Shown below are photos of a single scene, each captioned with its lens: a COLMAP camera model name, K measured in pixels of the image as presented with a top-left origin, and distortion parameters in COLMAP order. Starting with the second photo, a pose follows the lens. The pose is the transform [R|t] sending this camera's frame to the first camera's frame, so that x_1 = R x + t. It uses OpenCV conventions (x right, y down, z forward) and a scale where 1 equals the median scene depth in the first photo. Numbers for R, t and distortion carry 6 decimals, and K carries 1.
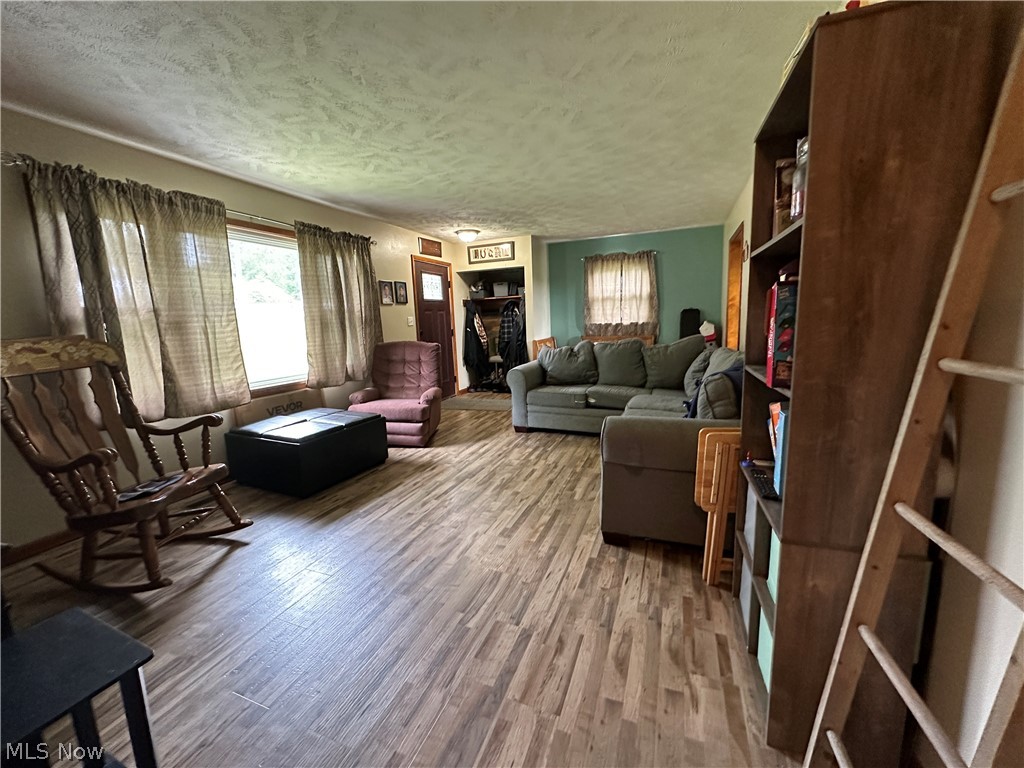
lens RADIAL K [[408.4, 0, 512.6], [0, 408.4, 383.5], [0, 0, 1]] dist [-0.006545, 0.000364]
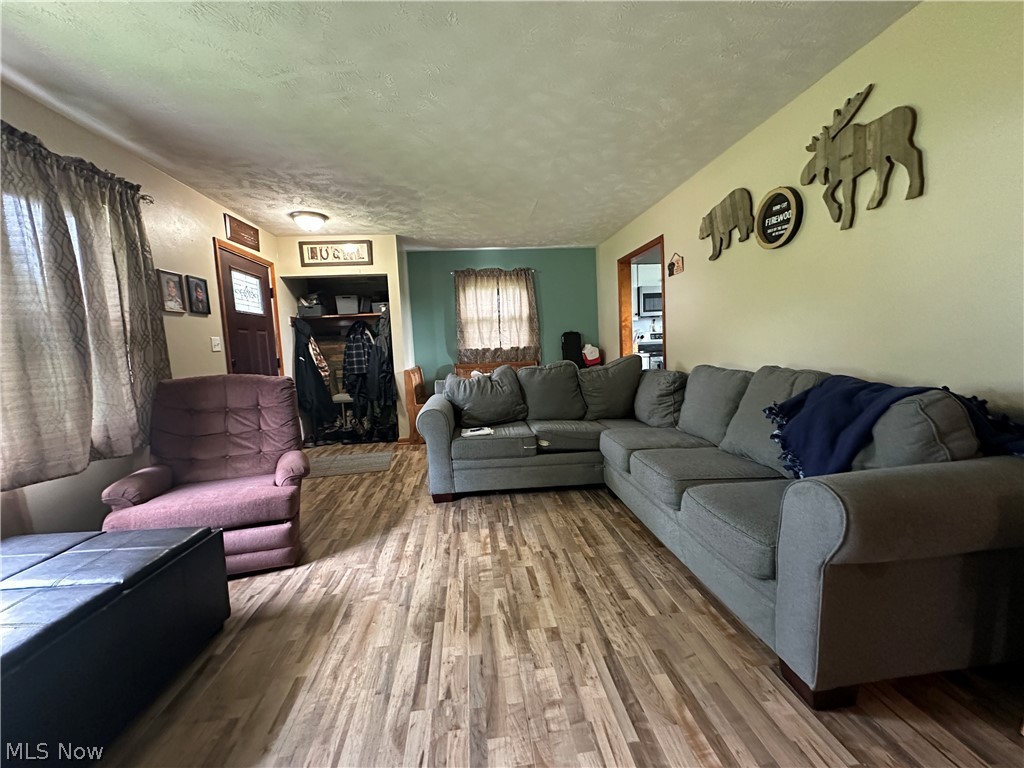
lens RADIAL K [[408.4, 0, 512.6], [0, 408.4, 383.5], [0, 0, 1]] dist [-0.006545, 0.000364]
pose [[0.881436, -0.046259, 0.470032, -0.194306], [0.084959, 0.994488, -0.061446, -0.025296], [-0.464599, 0.094094, 0.880508, 0.350477]]
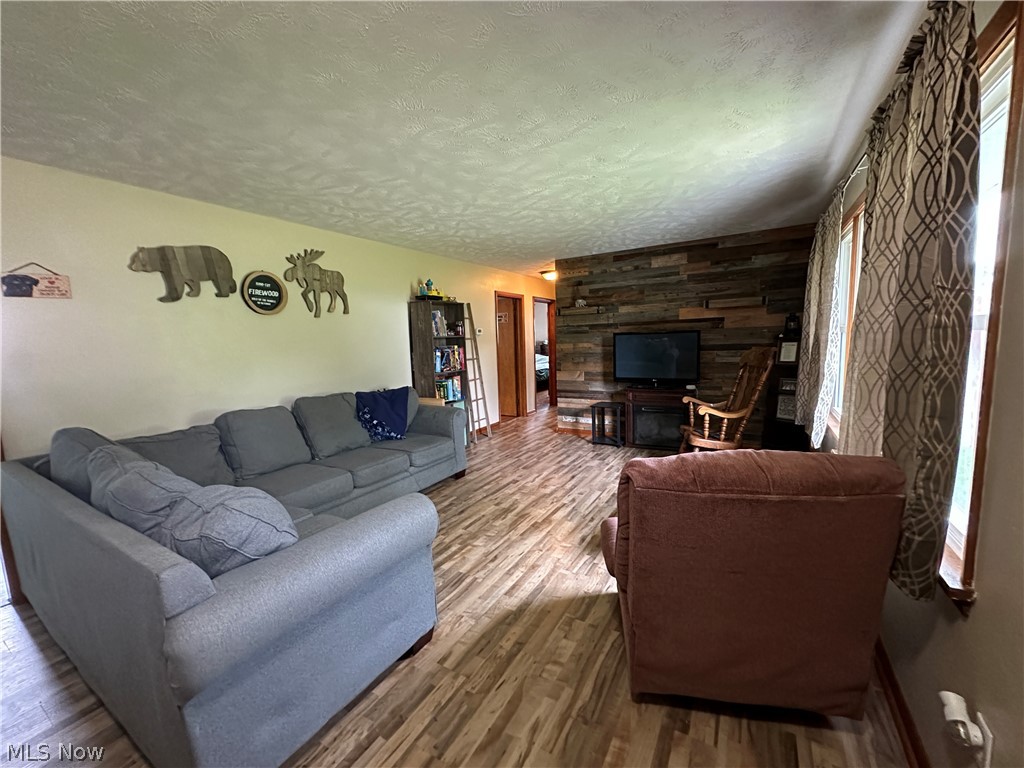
lens RADIAL K [[408.4, 0, 512.6], [0, 408.4, 383.5], [0, 0, 1]] dist [-0.006545, 0.000364]
pose [[-0.985373, 0.053093, 0.161930, -0.167206], [0.093860, 0.962196, 0.255674, -0.250760], [-0.142234, 0.267133, -0.953105, 1.391143]]
